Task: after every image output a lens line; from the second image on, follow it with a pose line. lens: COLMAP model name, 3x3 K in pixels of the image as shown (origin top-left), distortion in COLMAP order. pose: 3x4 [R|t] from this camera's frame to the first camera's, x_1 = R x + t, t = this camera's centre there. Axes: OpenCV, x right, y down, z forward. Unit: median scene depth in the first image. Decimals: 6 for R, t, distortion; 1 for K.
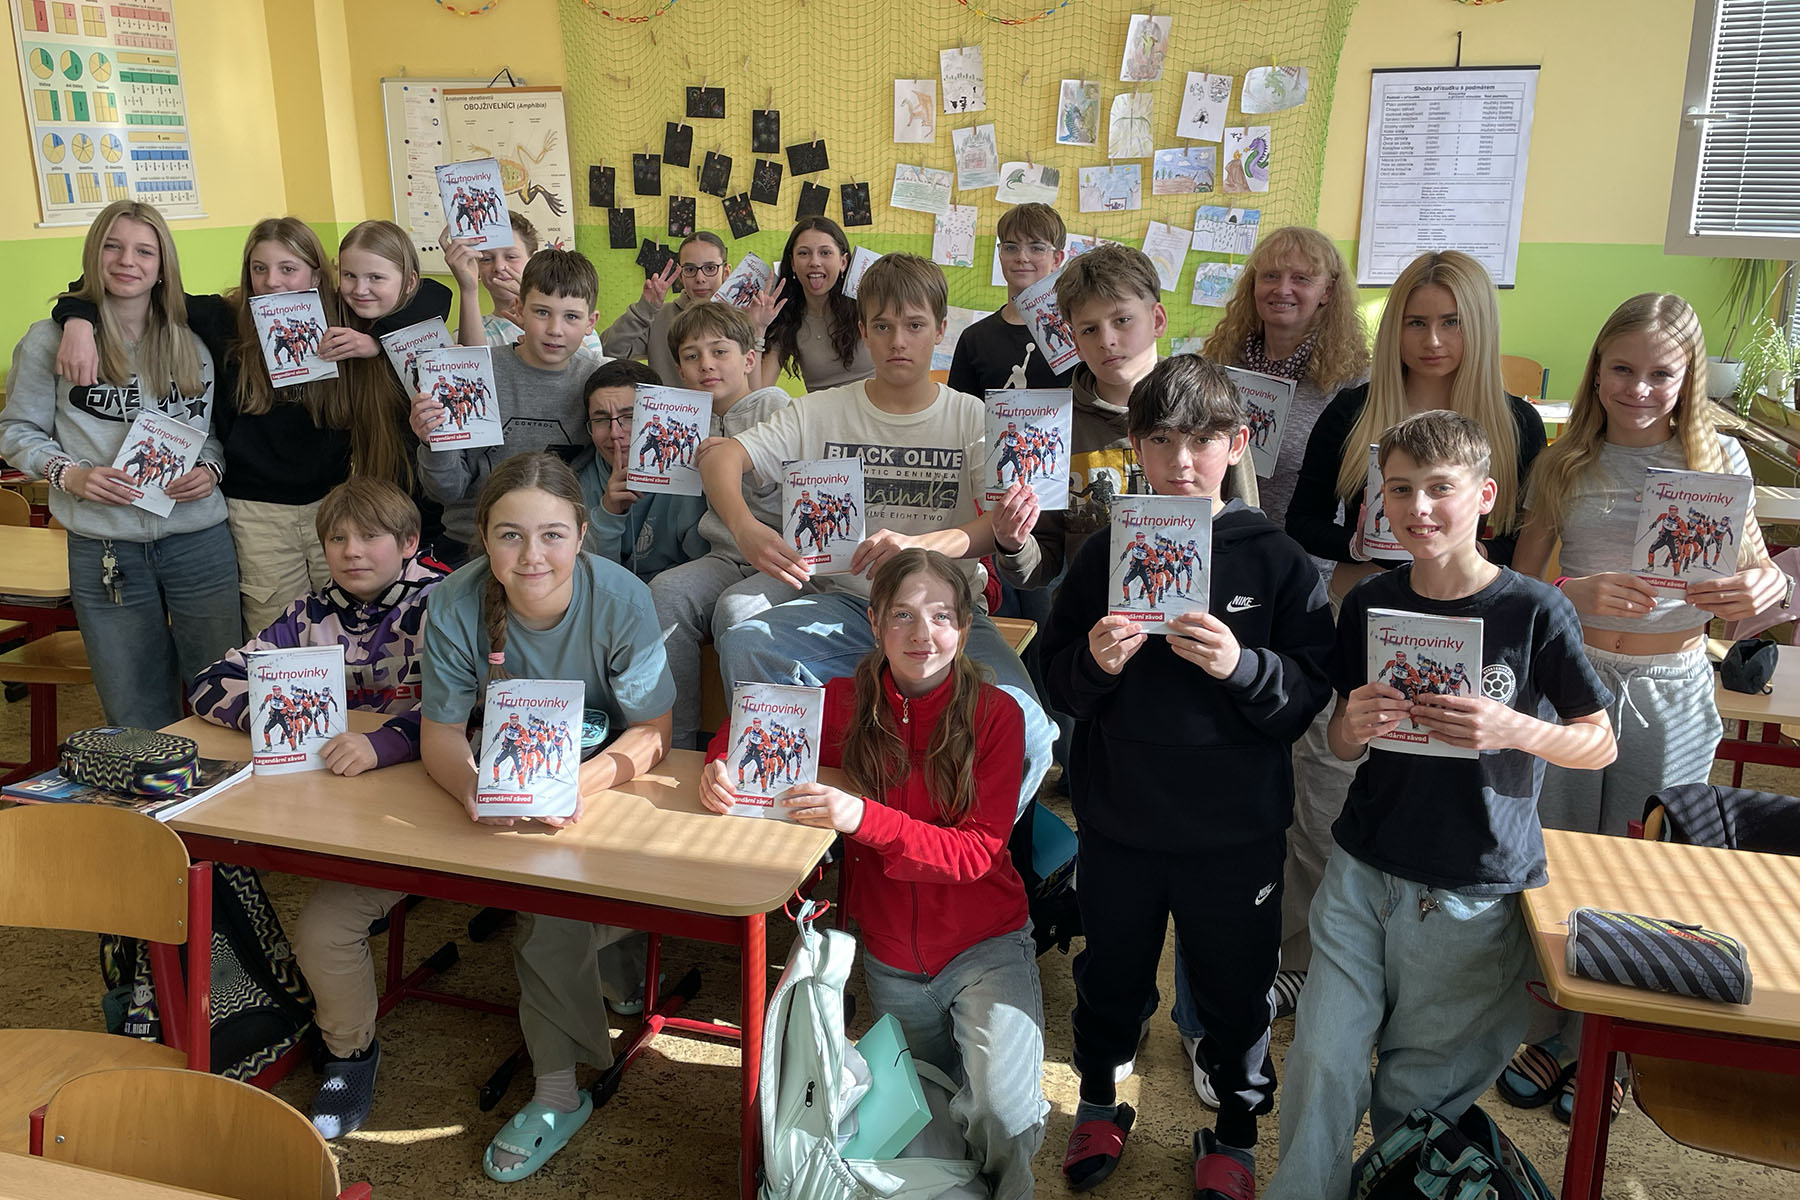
lens RADIAL K [[1361.3, 0, 873.3], [0, 1361.3, 525.9], [0, 0, 1]] dist [0.074943, -0.108945]
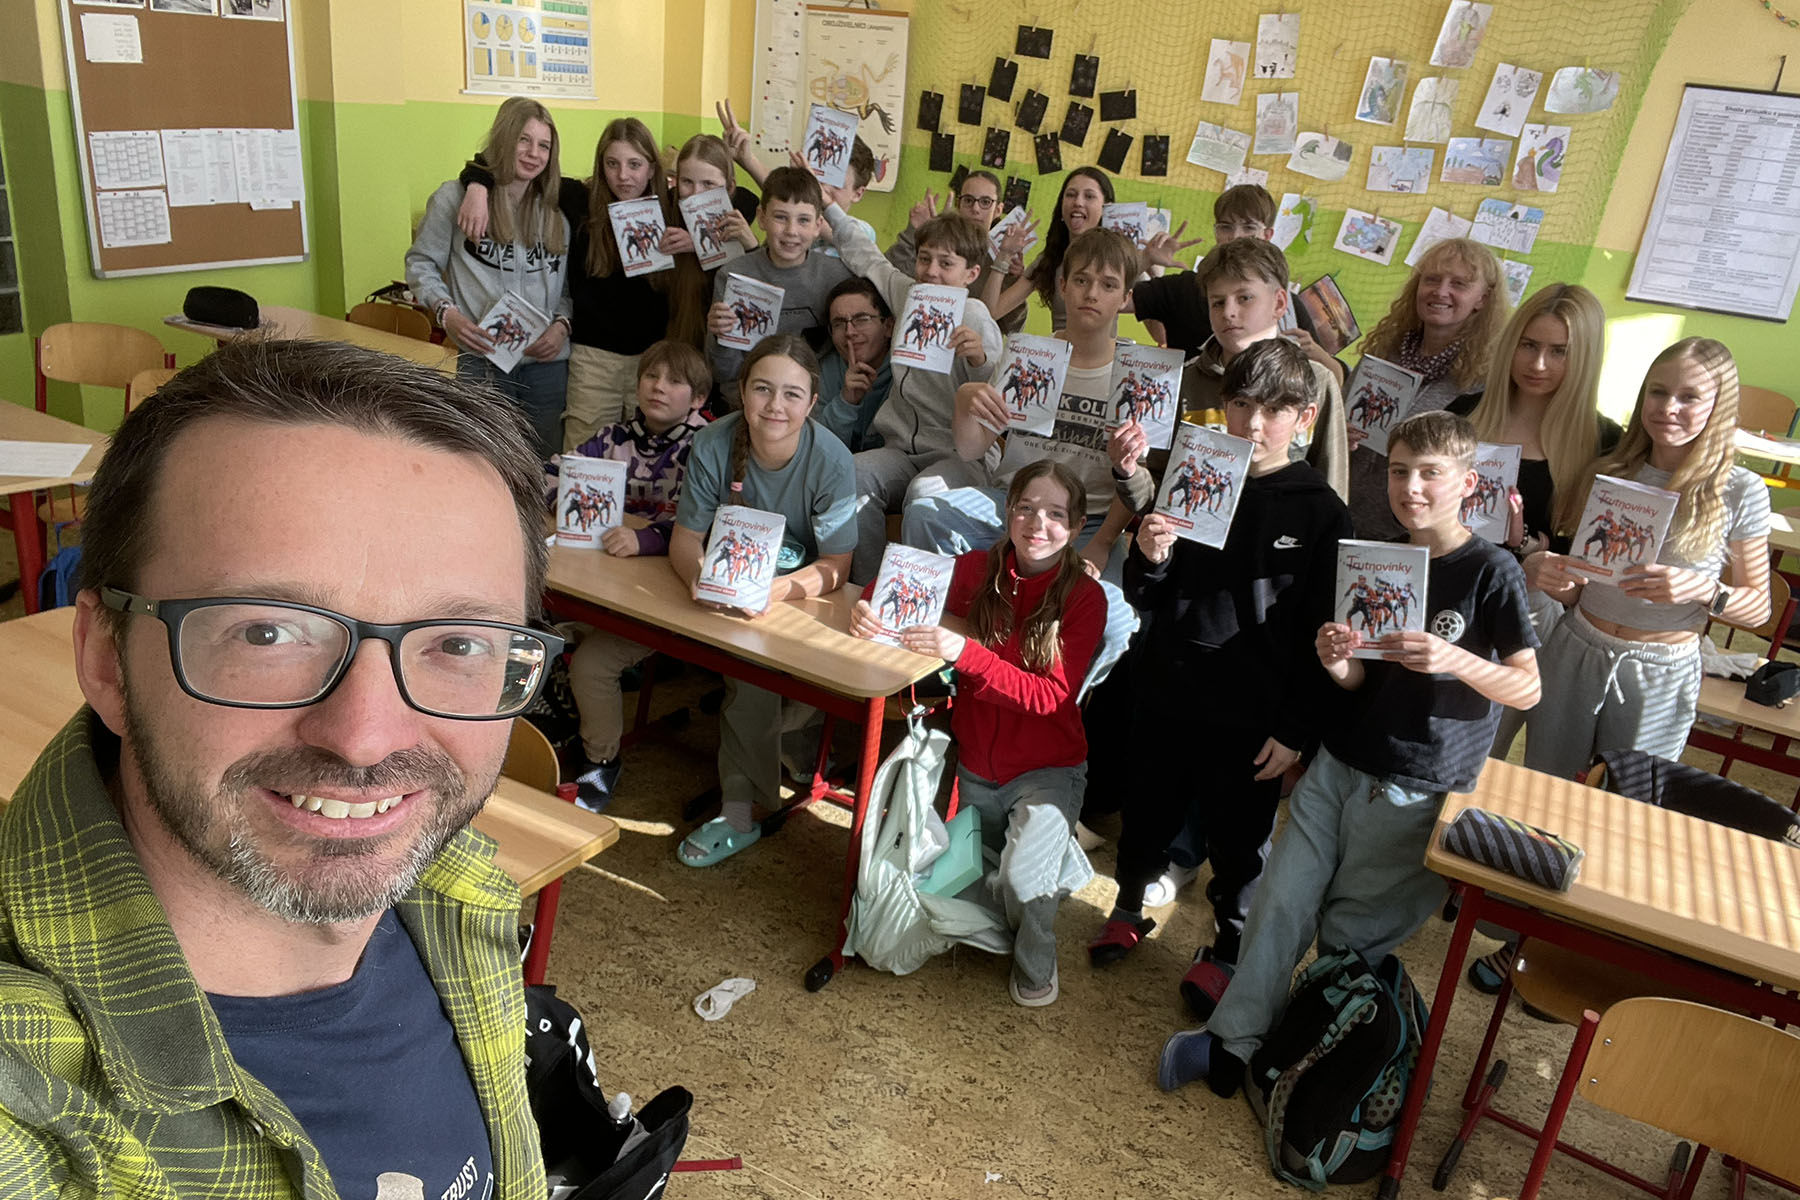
lens RADIAL K [[1307.6, 0, 927.5], [0, 1307.6, 619.8], [0, 0, 1]] dist [0.060520, -0.074888]
pose [[0.968529, 0.183186, -0.168509, 0.121638], [-0.160268, 0.976966, 0.140896, 0.008112], [0.190437, -0.109455, 0.975578, -0.182270]]
